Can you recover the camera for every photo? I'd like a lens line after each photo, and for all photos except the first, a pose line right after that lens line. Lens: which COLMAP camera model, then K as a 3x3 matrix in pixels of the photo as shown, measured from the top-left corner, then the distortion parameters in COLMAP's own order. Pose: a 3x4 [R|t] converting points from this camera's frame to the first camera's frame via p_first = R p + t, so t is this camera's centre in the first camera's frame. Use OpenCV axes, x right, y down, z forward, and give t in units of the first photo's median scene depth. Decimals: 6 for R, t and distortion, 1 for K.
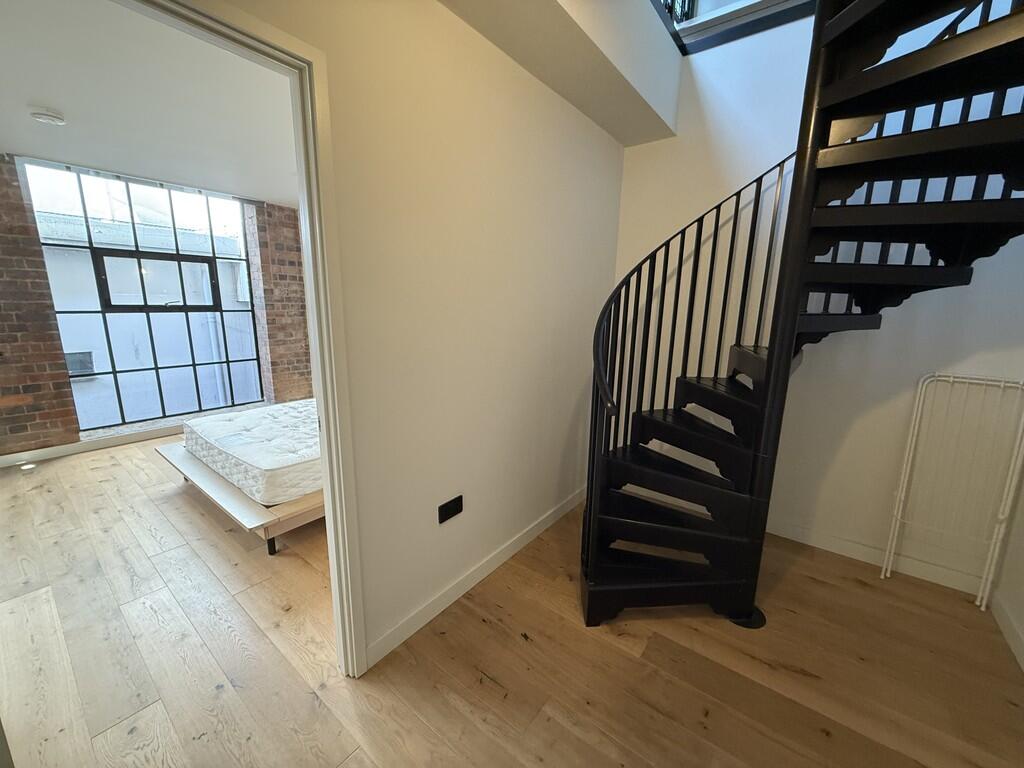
lens RADIAL K [[405.7, 0, 509.4], [0, 405.7, 385.5], [0, 0, 1]] dist [0.001194, -0.000159]
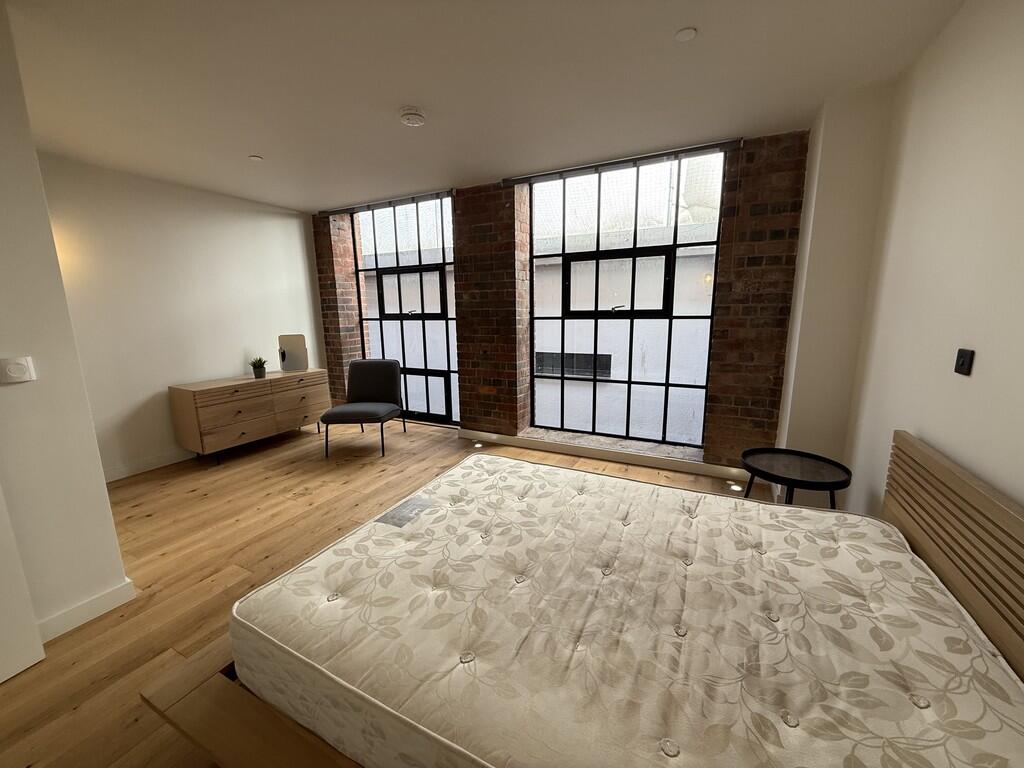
lens RADIAL K [[405.7, 0, 508.4], [0, 405.7, 384.5], [0, 0, 1]] dist [0.001194, -0.000159]
pose [[0.190905, 0.162495, -0.968065, -0.026531], [-0.180174, 0.975249, 0.128170, -0.127204], [0.964931, 0.149952, 0.215457, 0.689551]]
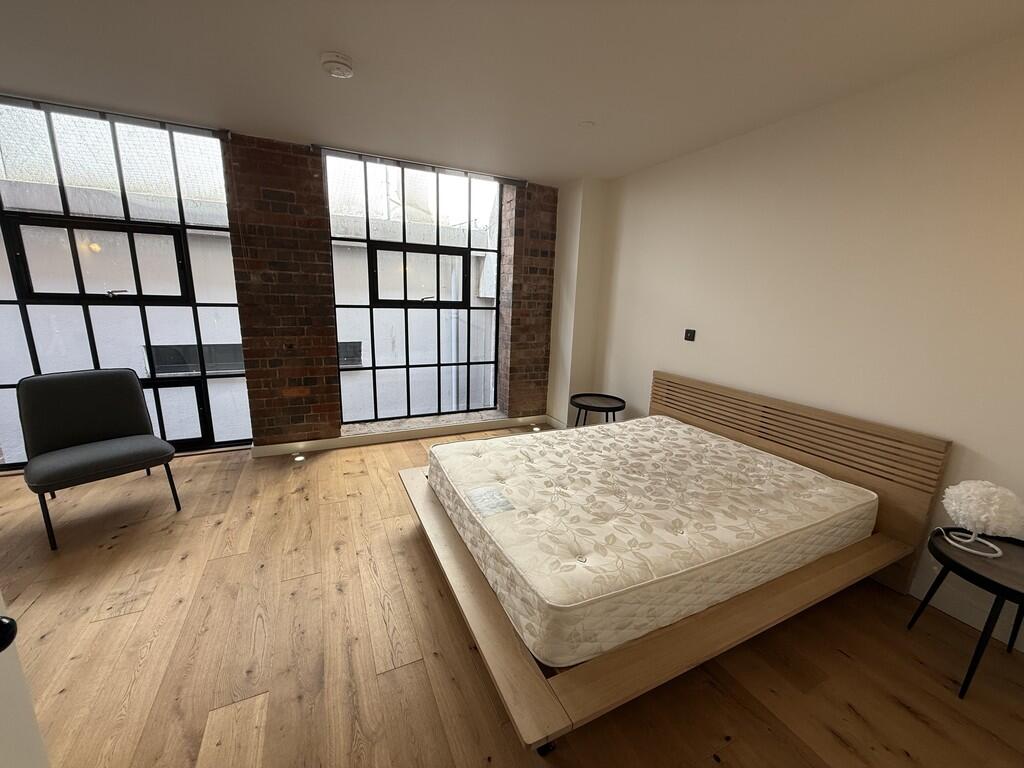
lens RADIAL K [[405.7, 0, 510.7], [0, 405.7, 385.0], [0, 0, 1]] dist [0.001194, -0.000159]
pose [[0.893541, 0.110614, -0.435143, -0.254830], [-0.108207, 0.993664, 0.030395, -0.060271], [0.435748, 0.019927, 0.899848, 0.272110]]
